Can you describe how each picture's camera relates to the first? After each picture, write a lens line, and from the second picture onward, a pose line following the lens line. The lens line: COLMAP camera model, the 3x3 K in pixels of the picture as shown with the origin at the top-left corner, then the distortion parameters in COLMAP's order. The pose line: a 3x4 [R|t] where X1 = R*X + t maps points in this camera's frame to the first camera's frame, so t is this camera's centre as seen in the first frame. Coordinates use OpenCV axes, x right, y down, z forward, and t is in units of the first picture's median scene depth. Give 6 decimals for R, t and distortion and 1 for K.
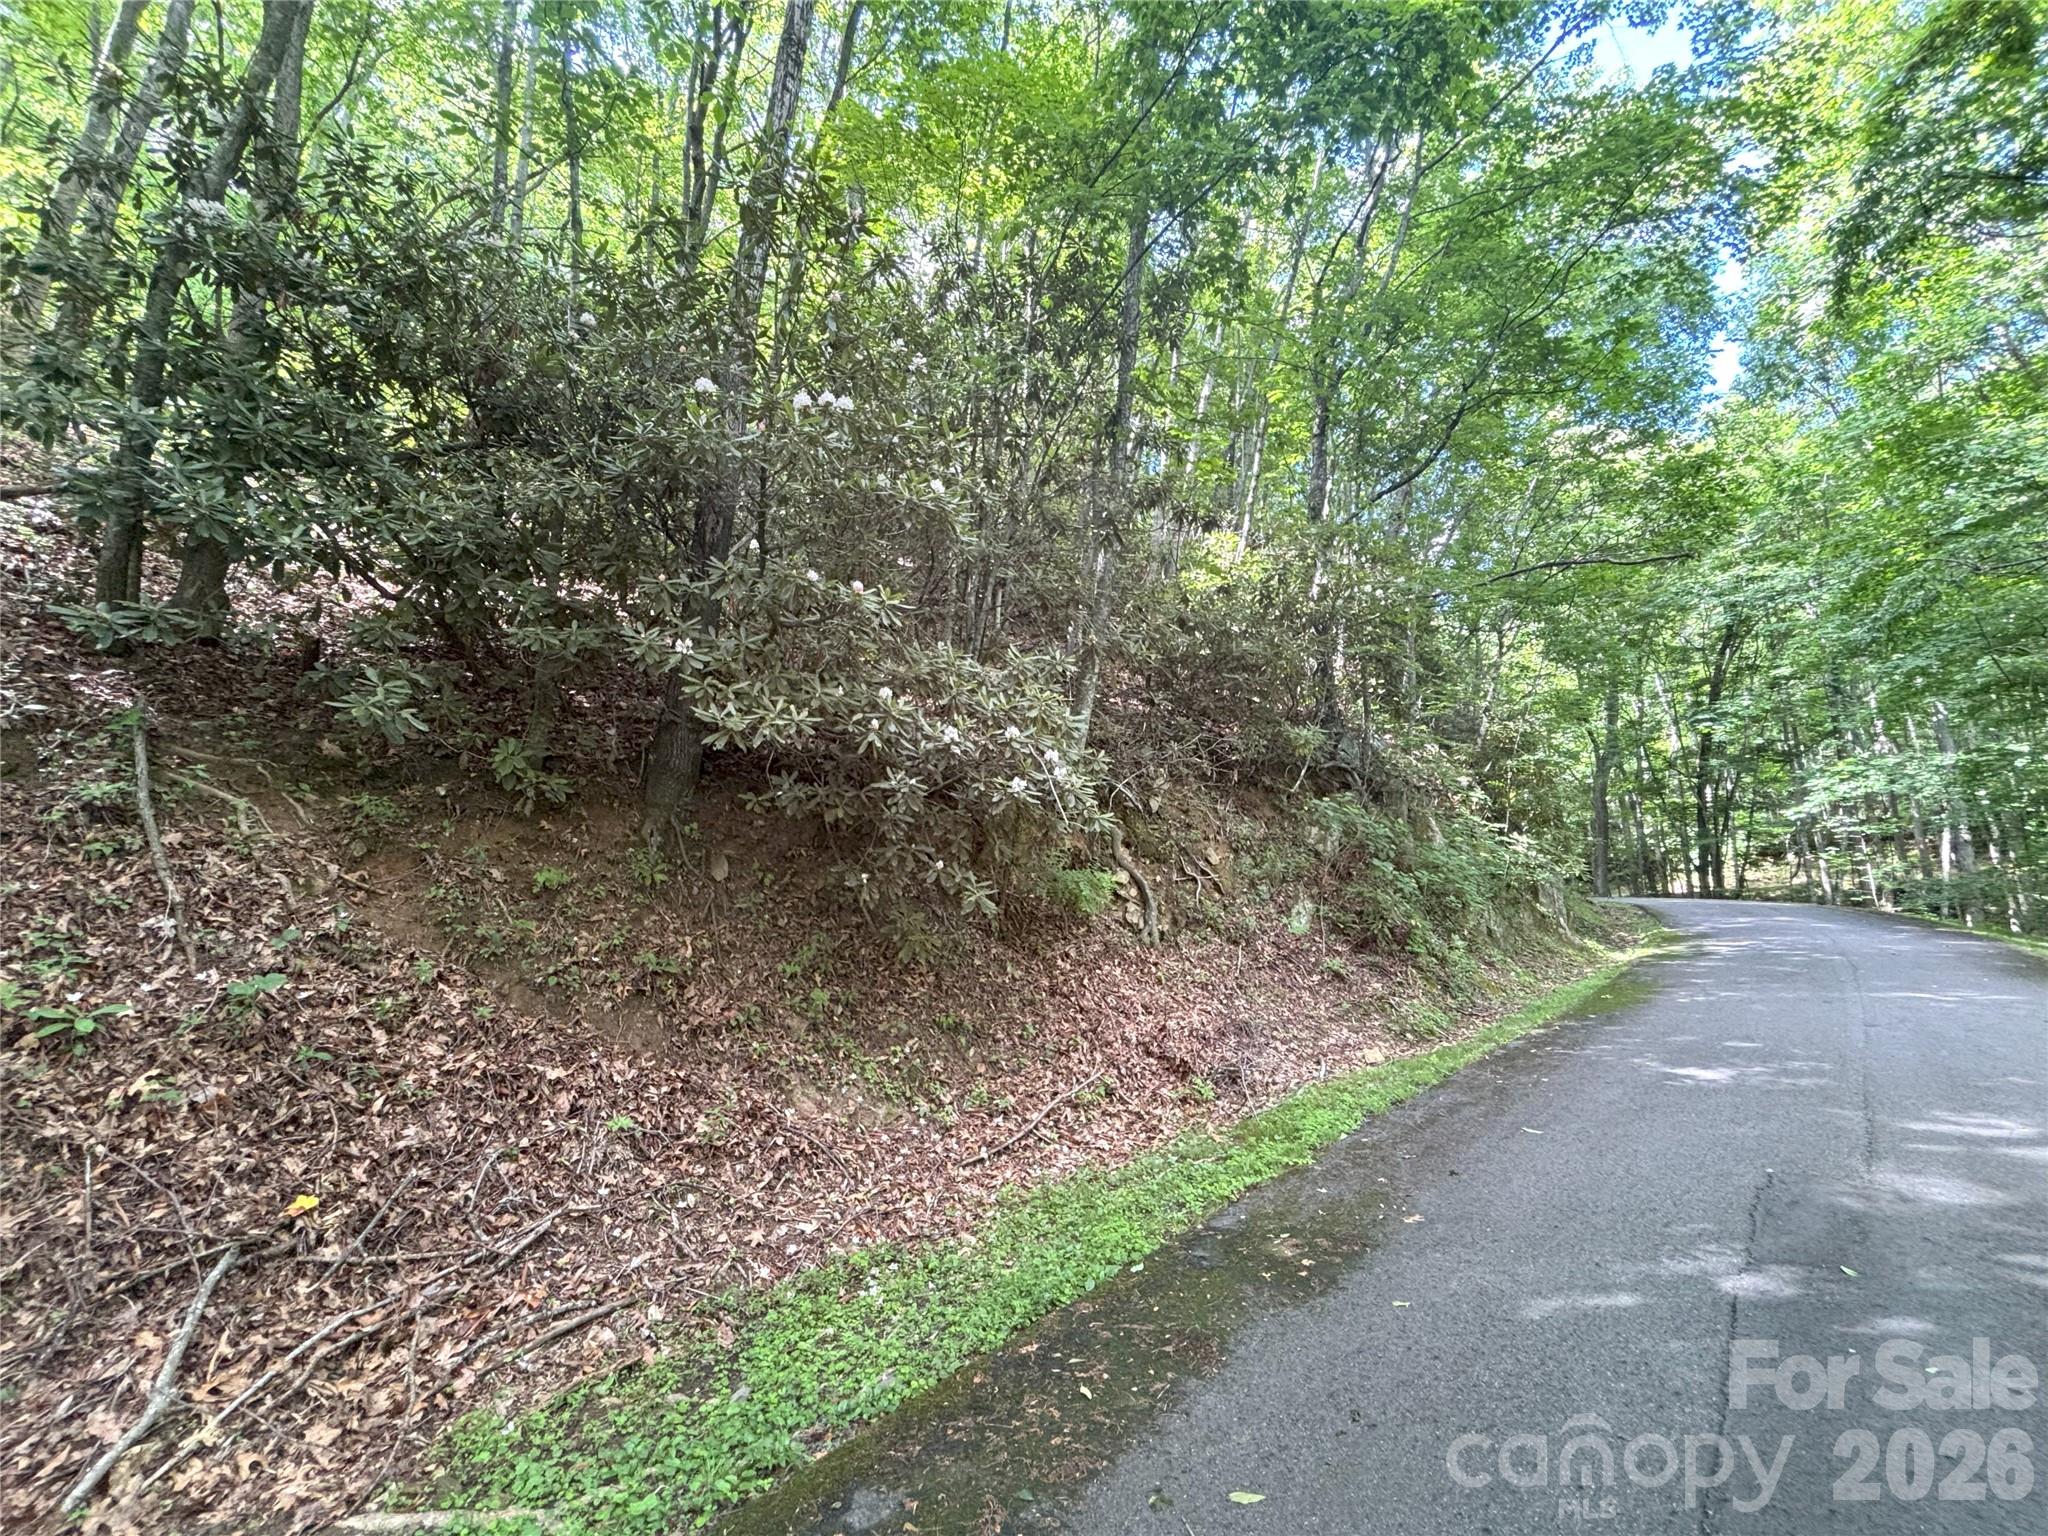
lens RADIAL K [[838.2, 0, 1020.4], [0, 838.2, 765.8], [0, 0, 1]] dist [0.002824, 0.000405]
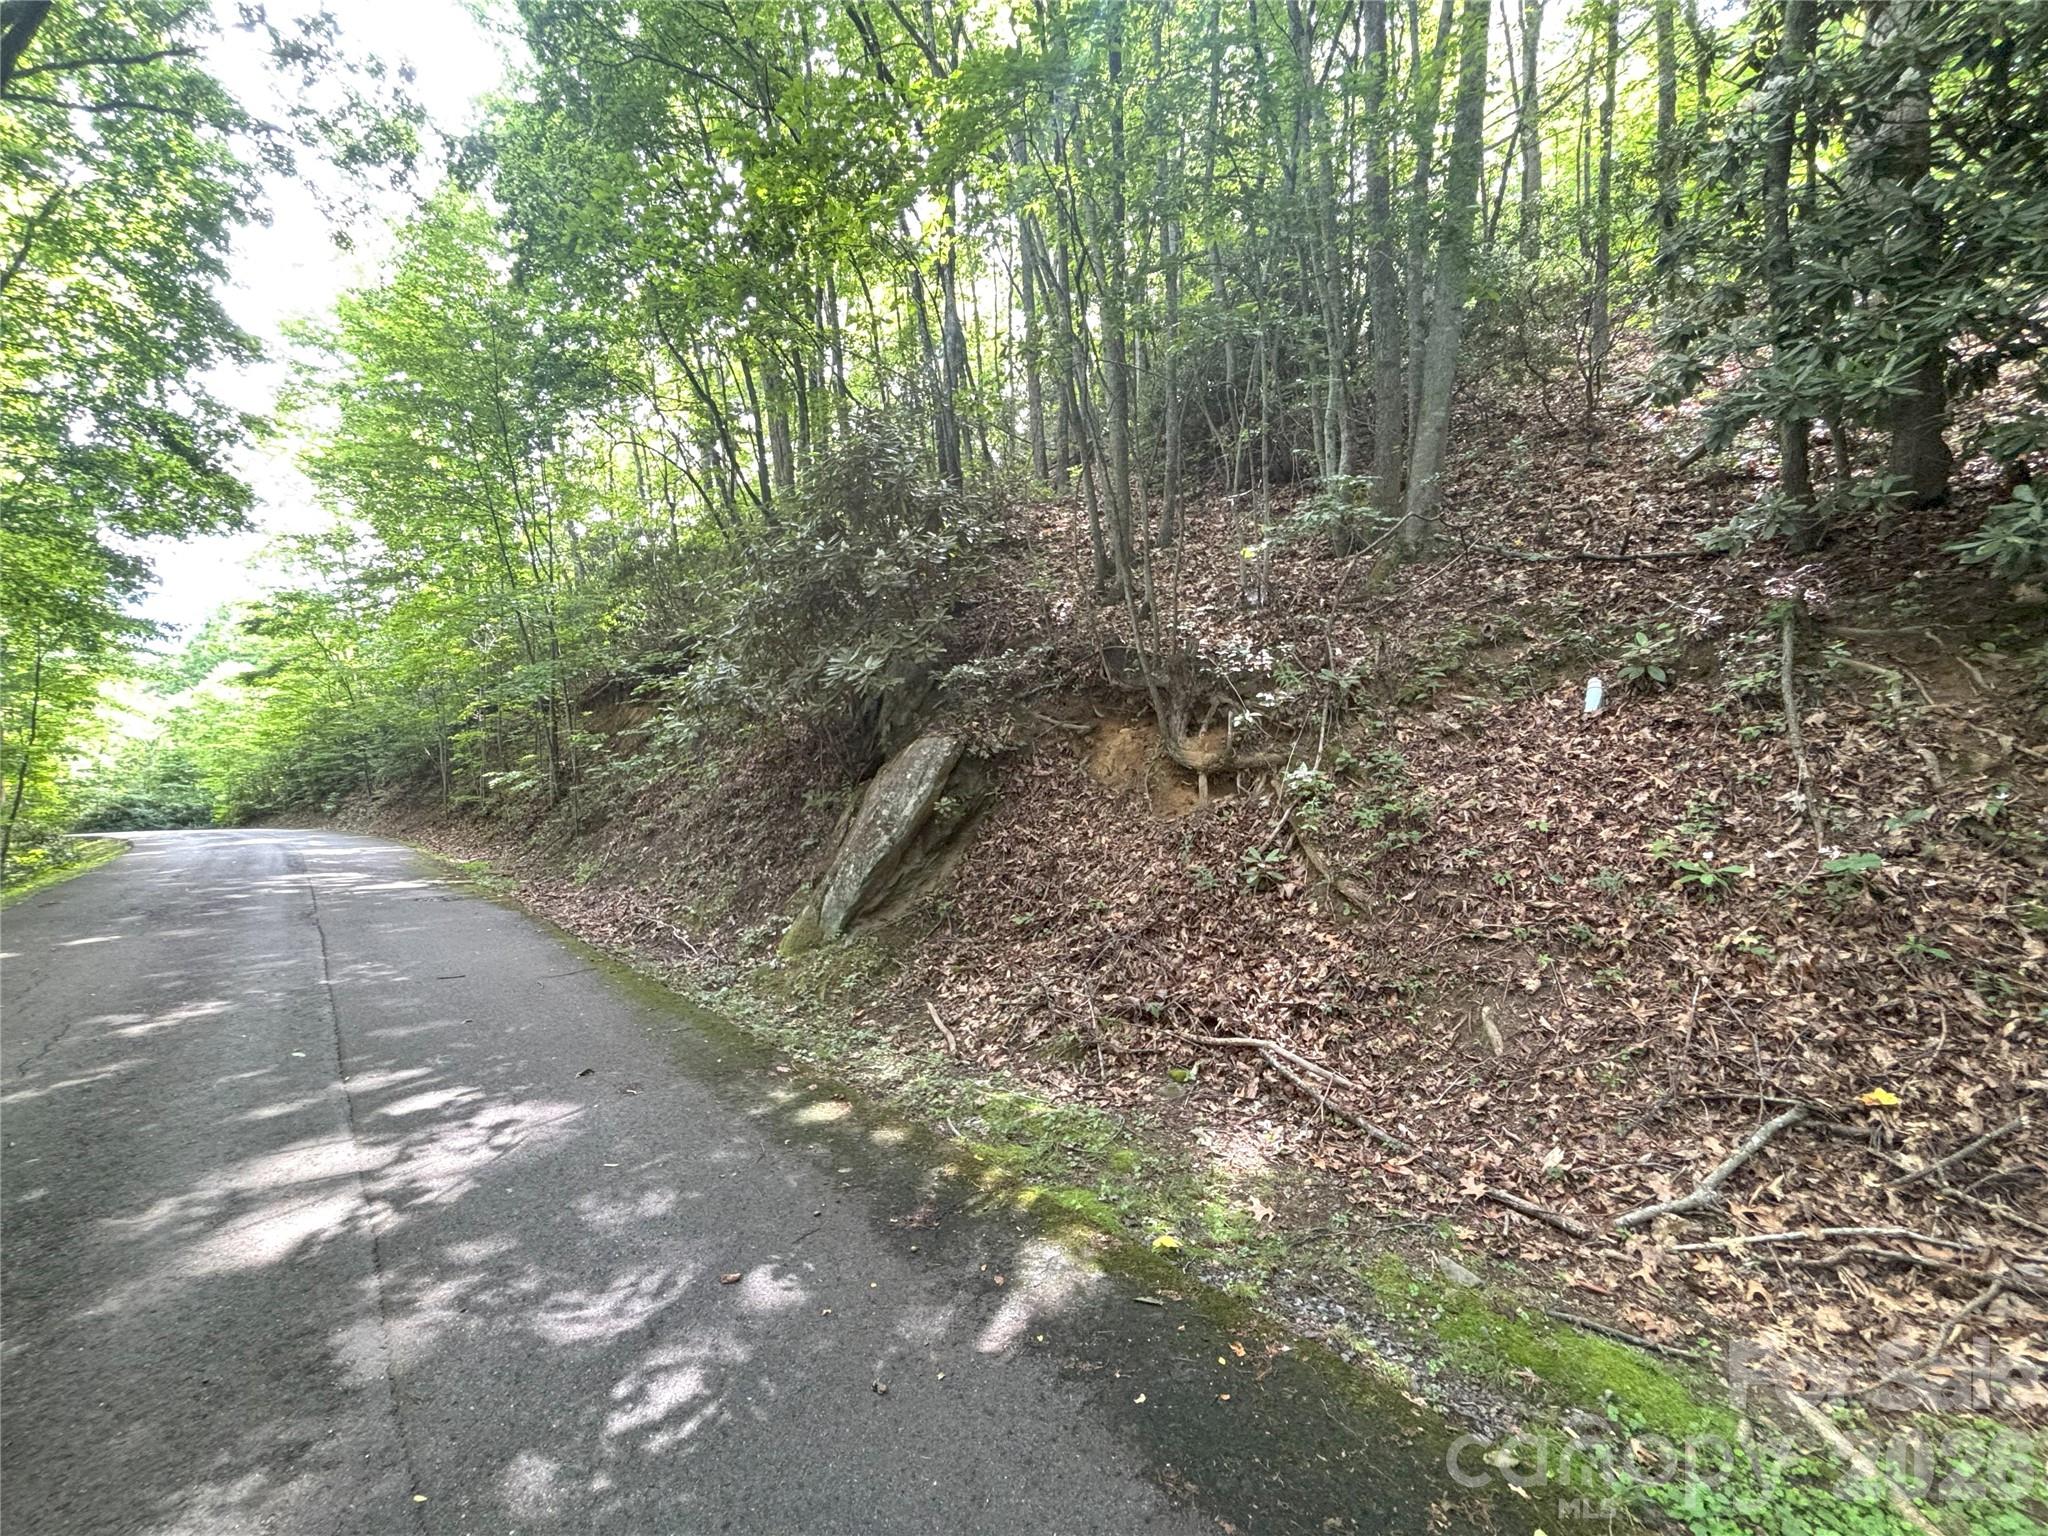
lens RADIAL K [[838.2, 0, 1020.4], [0, 838.2, 765.8], [0, 0, 1]] dist [0.002824, 0.000405]
pose [[-0.197899, -0.011566, -0.980154, 0.210697], [0.144615, 0.988644, -0.040865, 0.046839], [0.969496, -0.149832, -0.193979, 0.254846]]
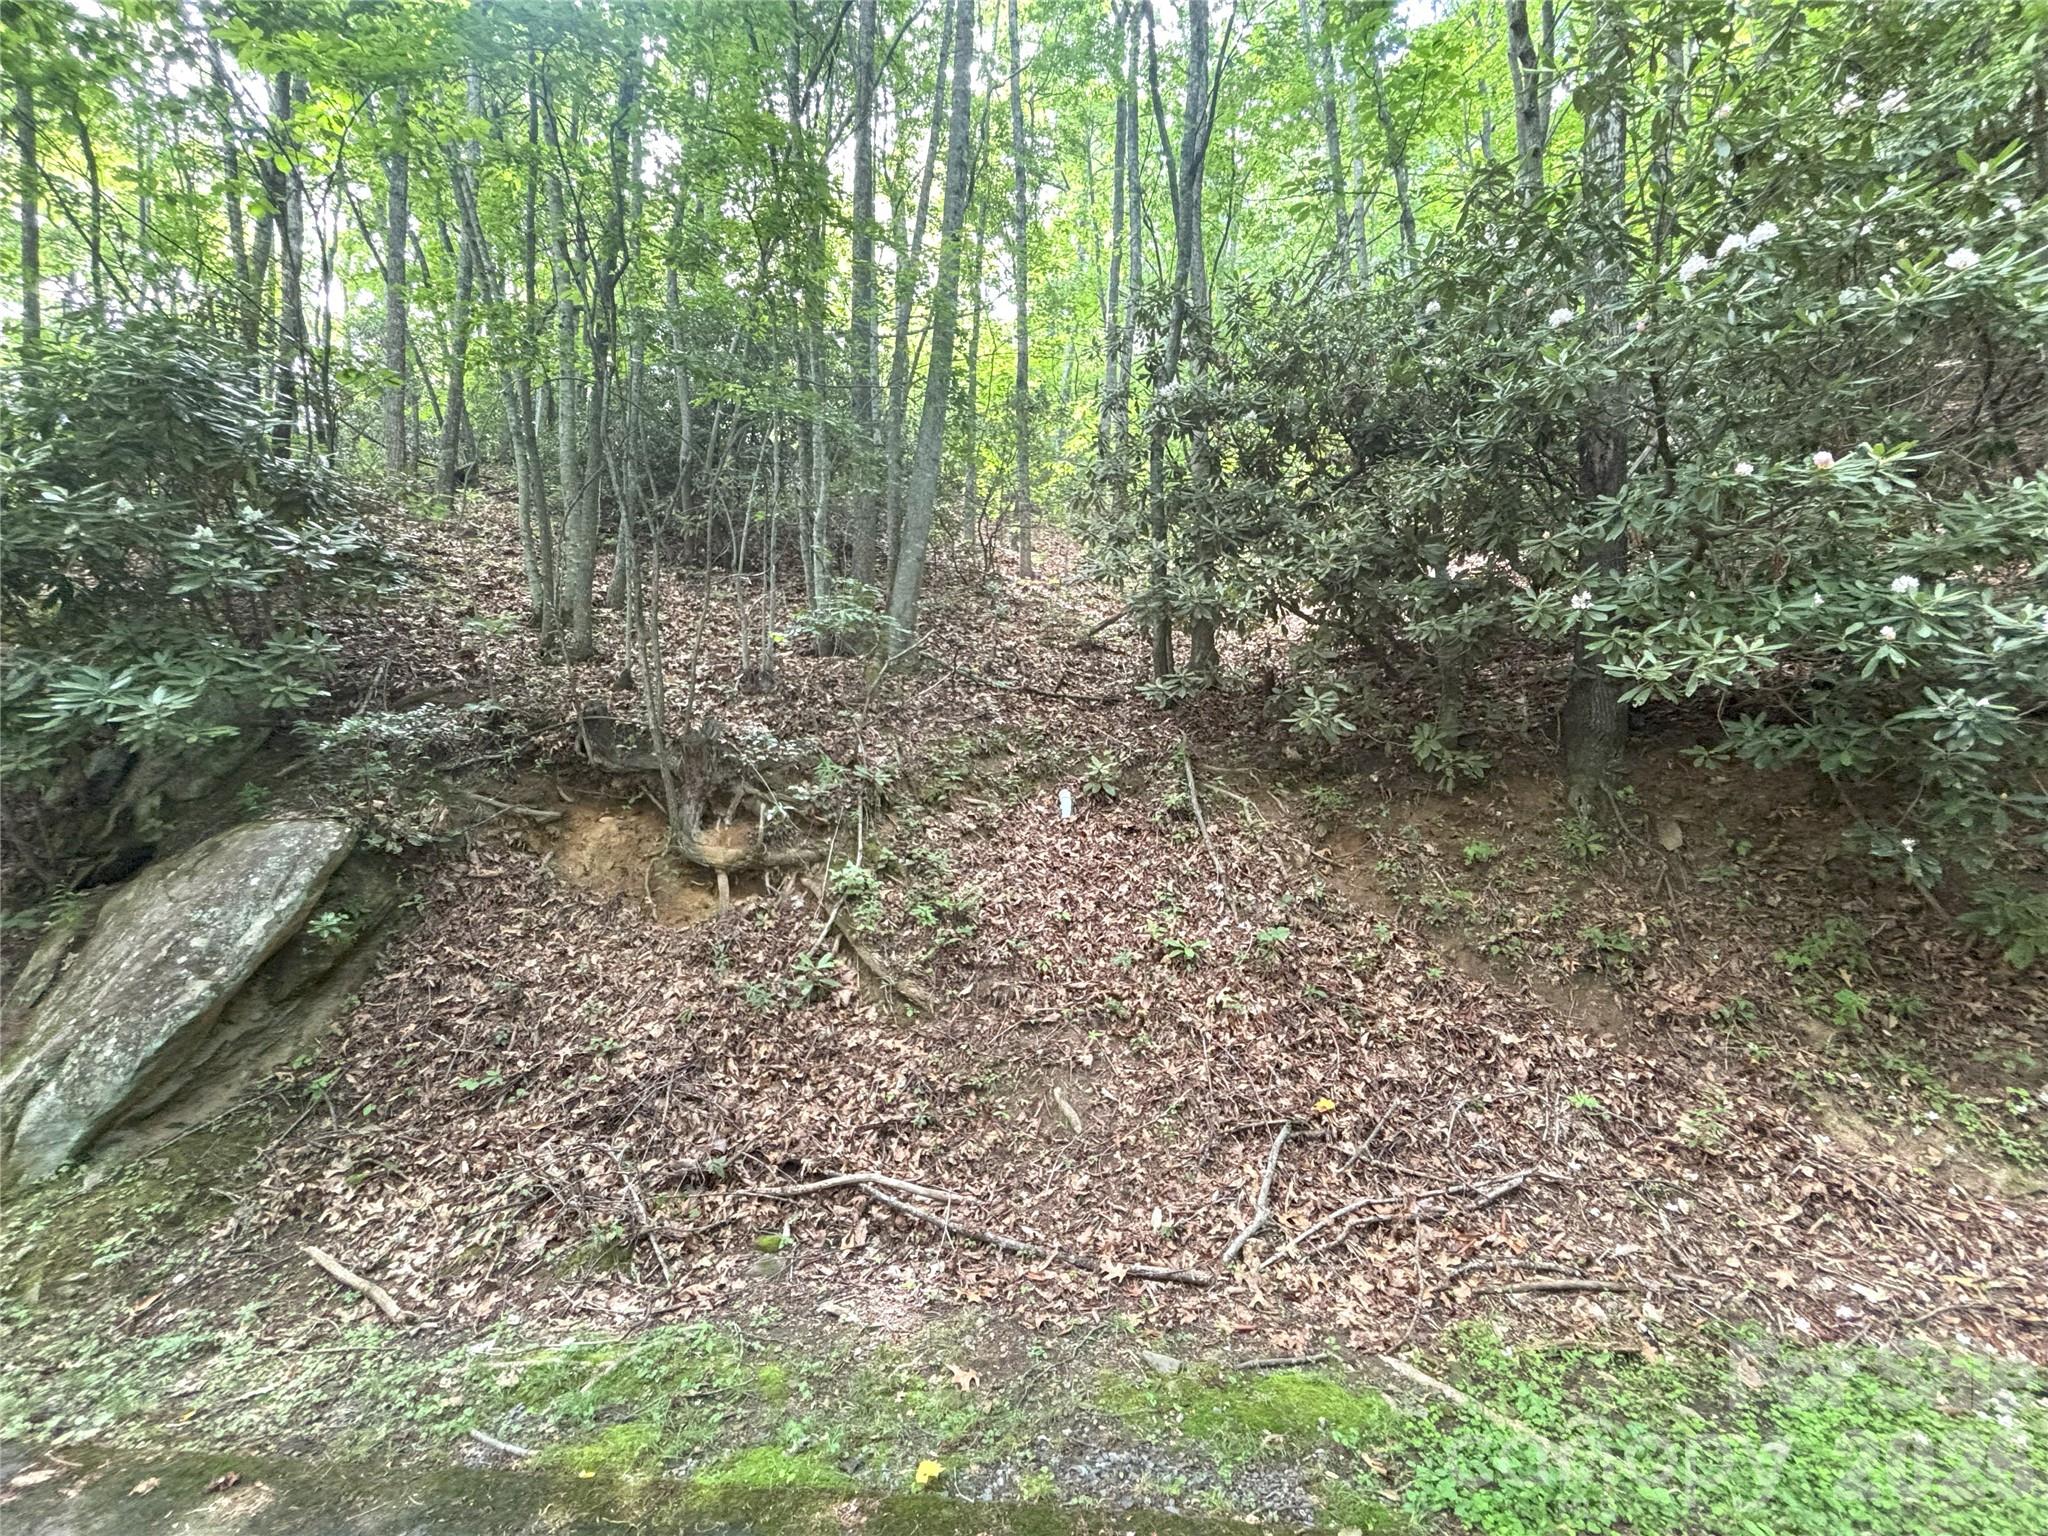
lens RADIAL K [[838.2, 0, 1020.4], [0, 838.2, 765.8], [0, 0, 1]] dist [0.002824, 0.000405]
pose [[0.526380, -0.101302, -0.844193, 0.044890], [0.133431, 0.990417, -0.035651, -0.013952], [0.839714, -0.093876, 0.534853, -0.038657]]
